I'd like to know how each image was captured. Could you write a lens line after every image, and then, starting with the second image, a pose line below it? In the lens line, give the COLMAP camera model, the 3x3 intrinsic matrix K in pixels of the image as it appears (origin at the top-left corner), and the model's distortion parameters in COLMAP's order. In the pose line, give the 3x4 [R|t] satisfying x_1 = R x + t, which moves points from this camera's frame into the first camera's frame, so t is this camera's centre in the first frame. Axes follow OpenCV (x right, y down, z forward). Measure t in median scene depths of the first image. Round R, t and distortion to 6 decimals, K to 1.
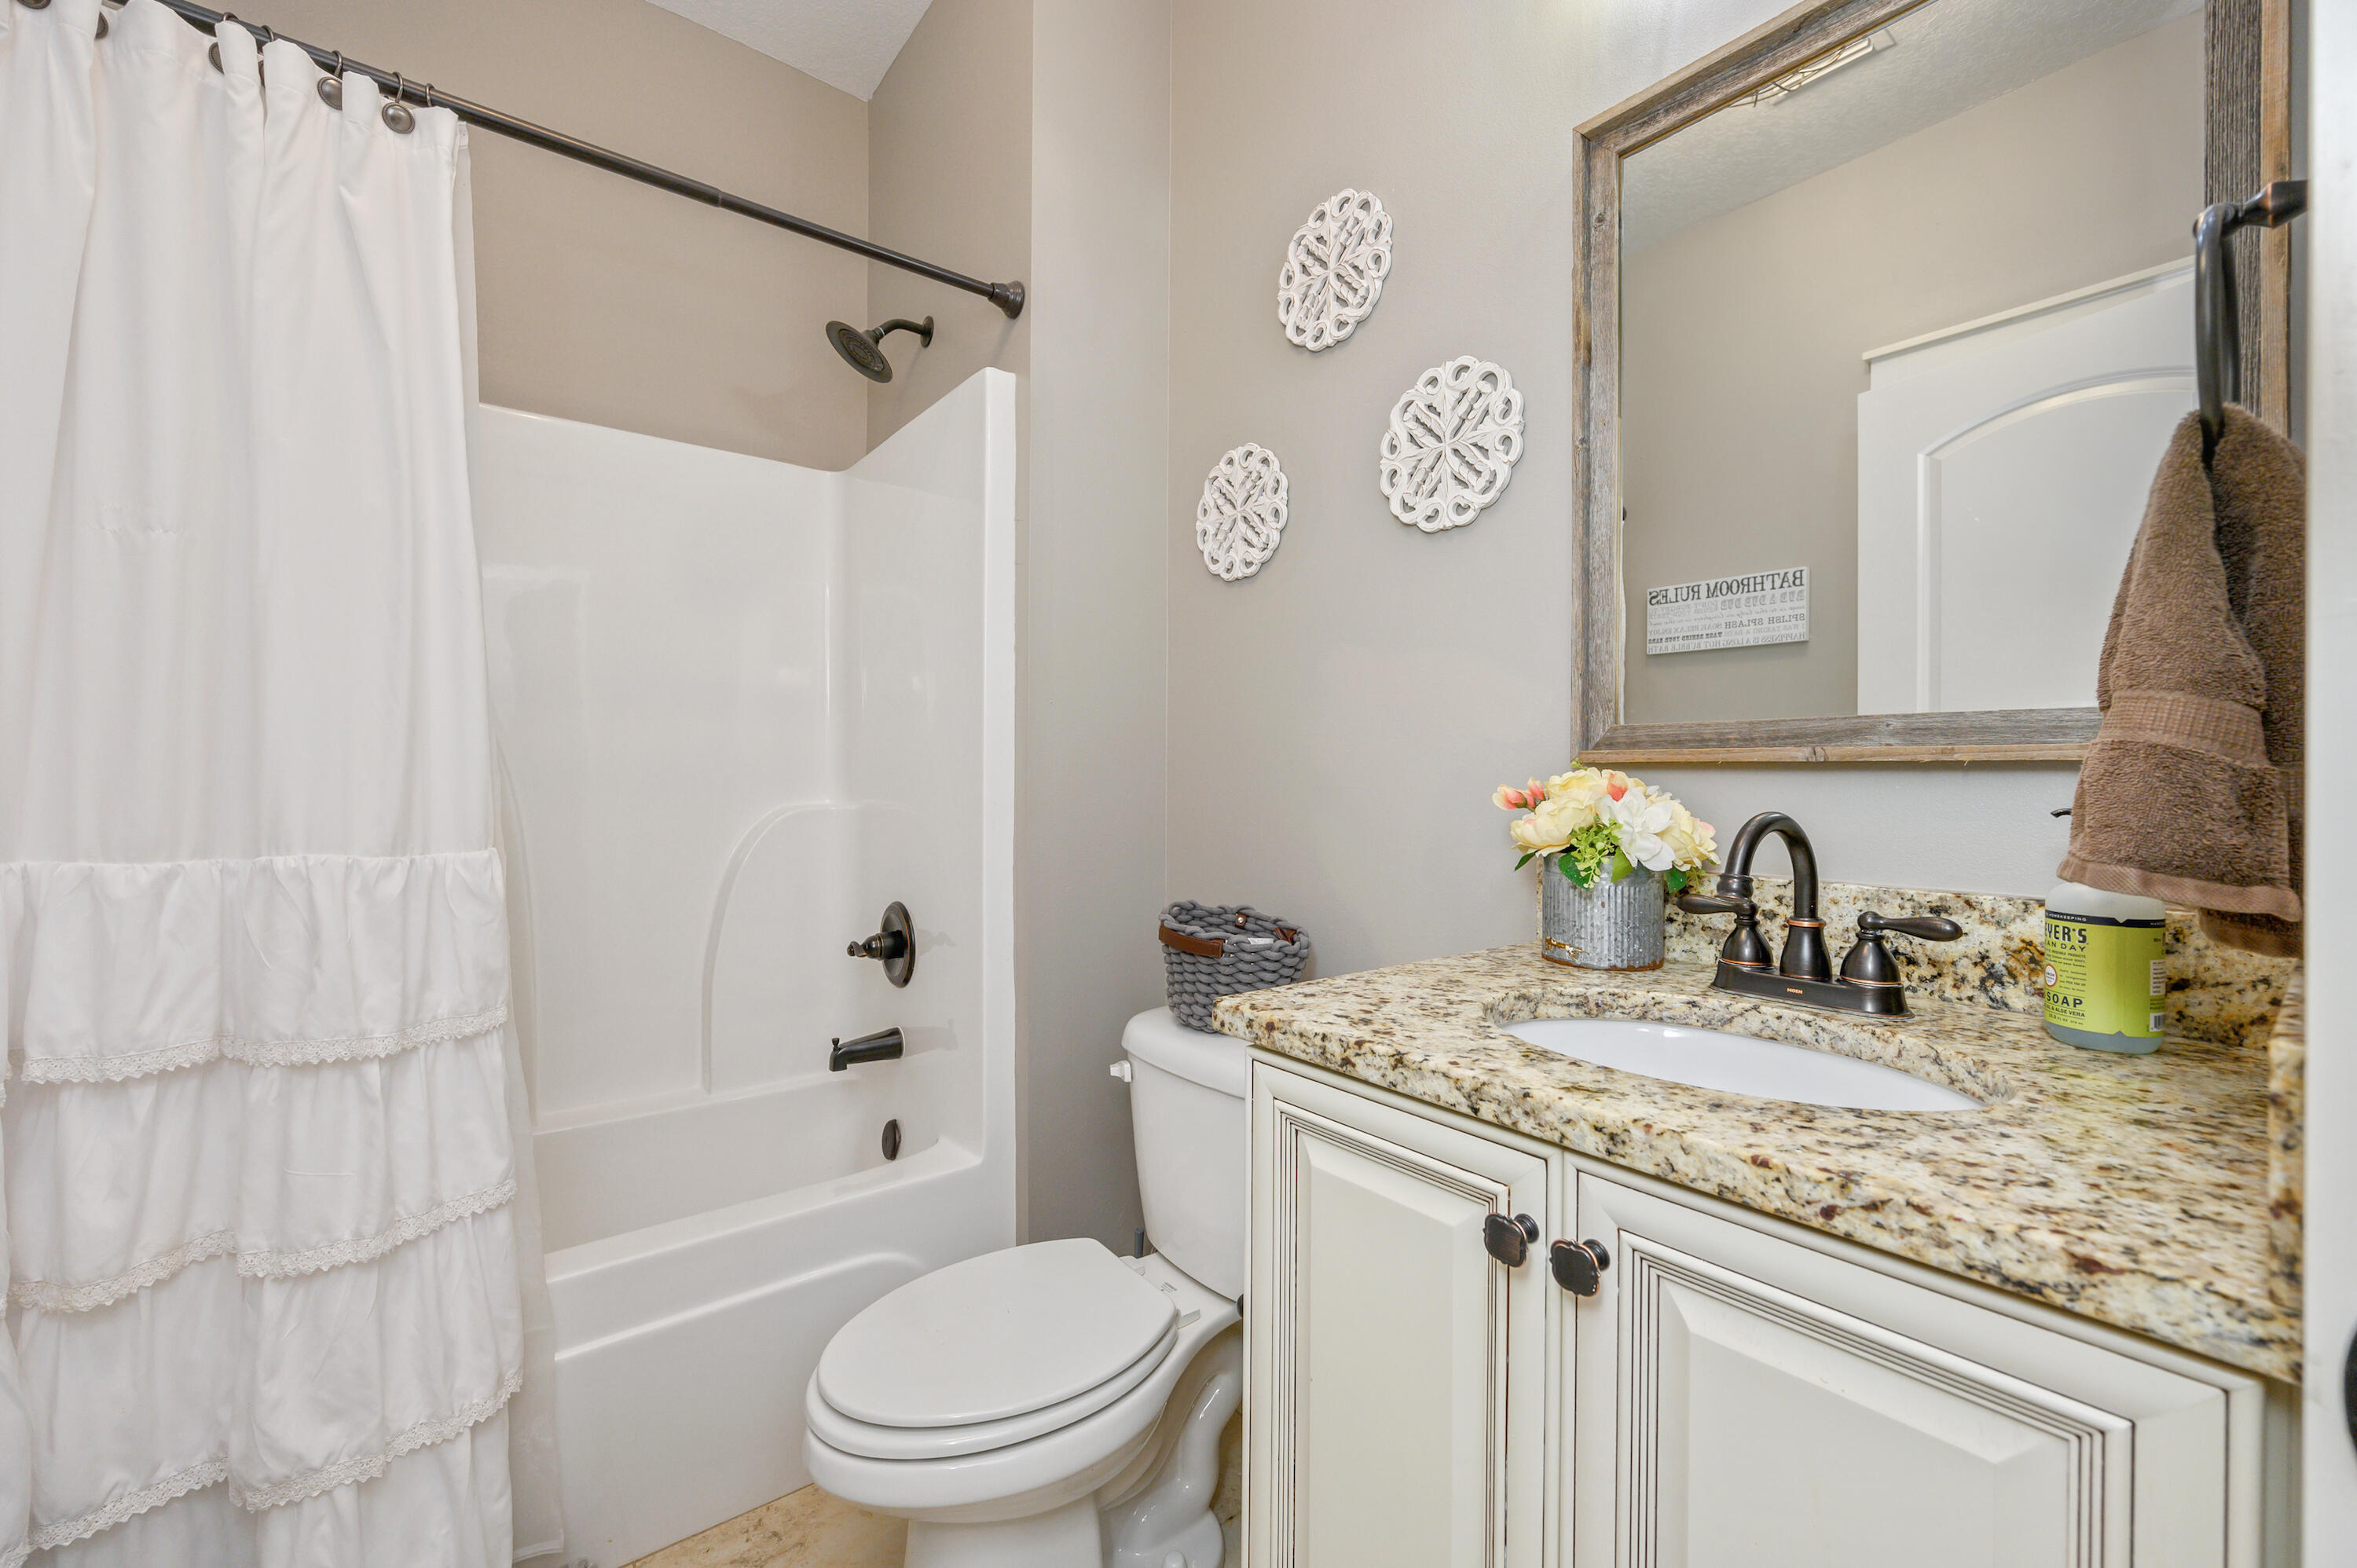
lens RADIAL K [[940.7, 0, 1186.1], [0, 940.7, 781.6], [0, 0, 1]] dist [-0.007305, 0.000830]
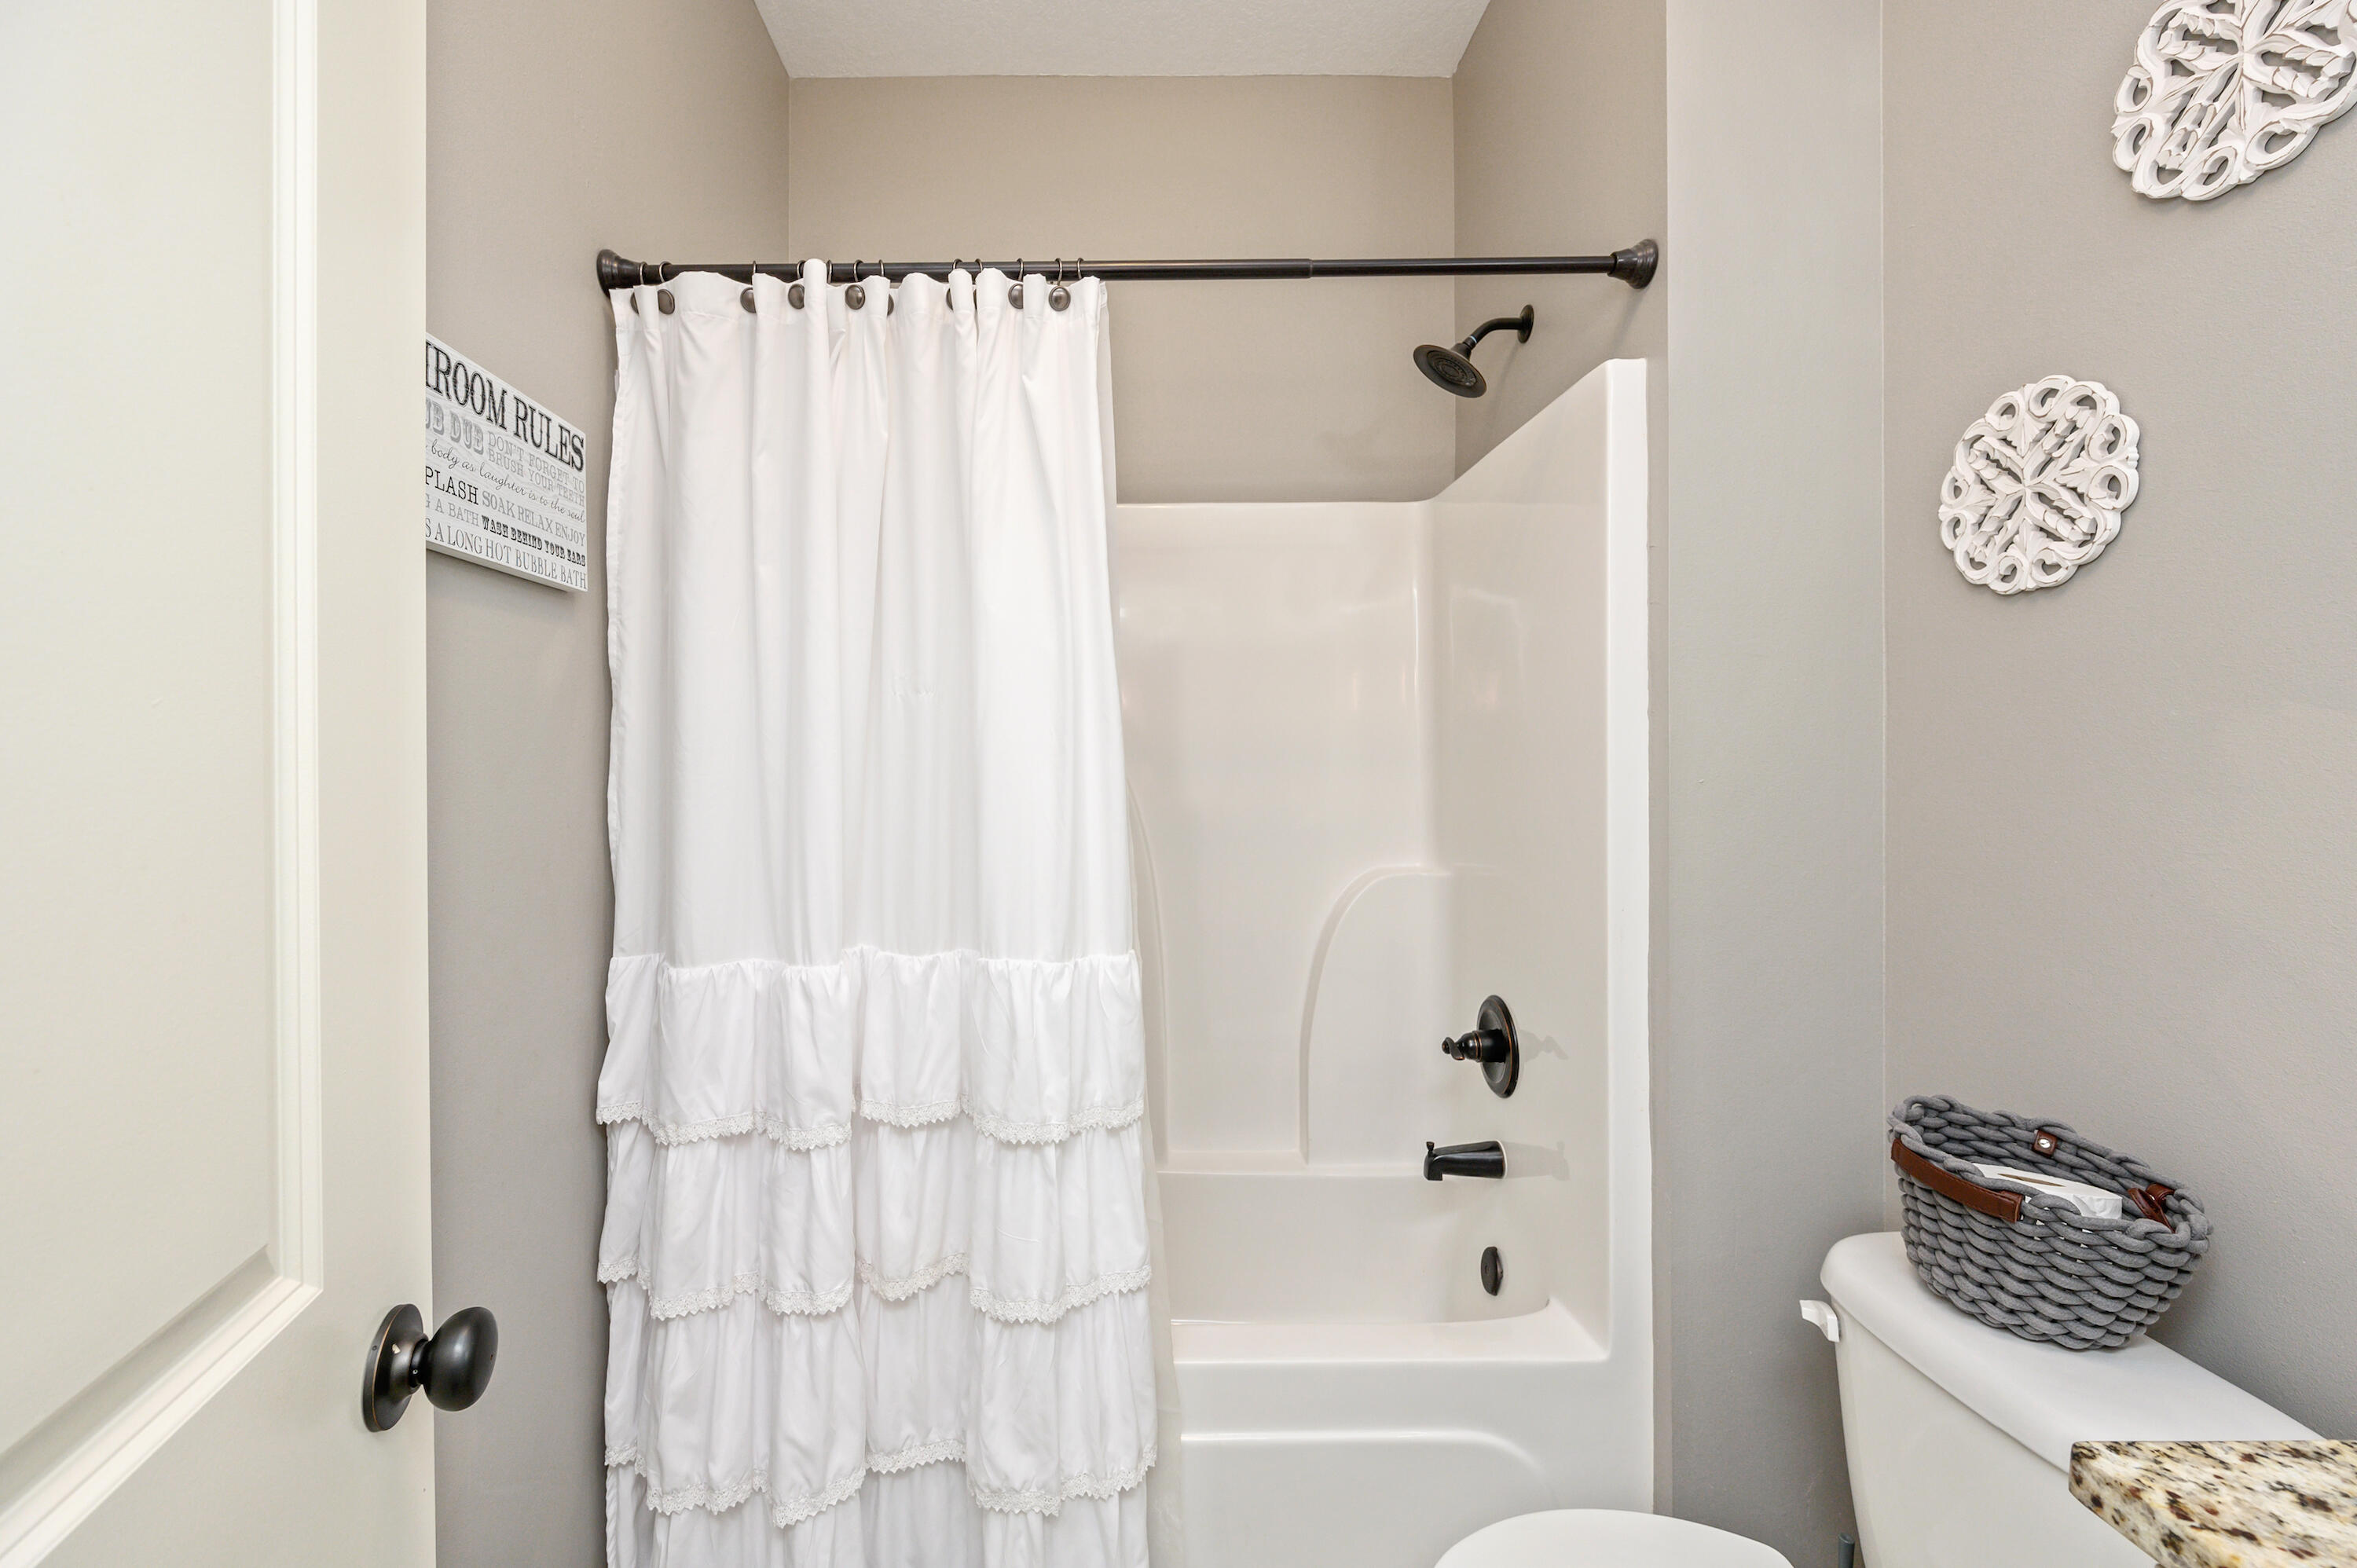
lens RADIAL K [[939.9, 0, 1108.9], [0, 939.9, 788.3], [0, 0, 1]] dist [-0.008527, 0.000885]
pose [[0.785180, 0.012218, -0.619147, -0.060014], [0.012500, 0.999289, 0.035572, -0.143562], [0.619142, -0.035670, 0.784469, 0.095776]]
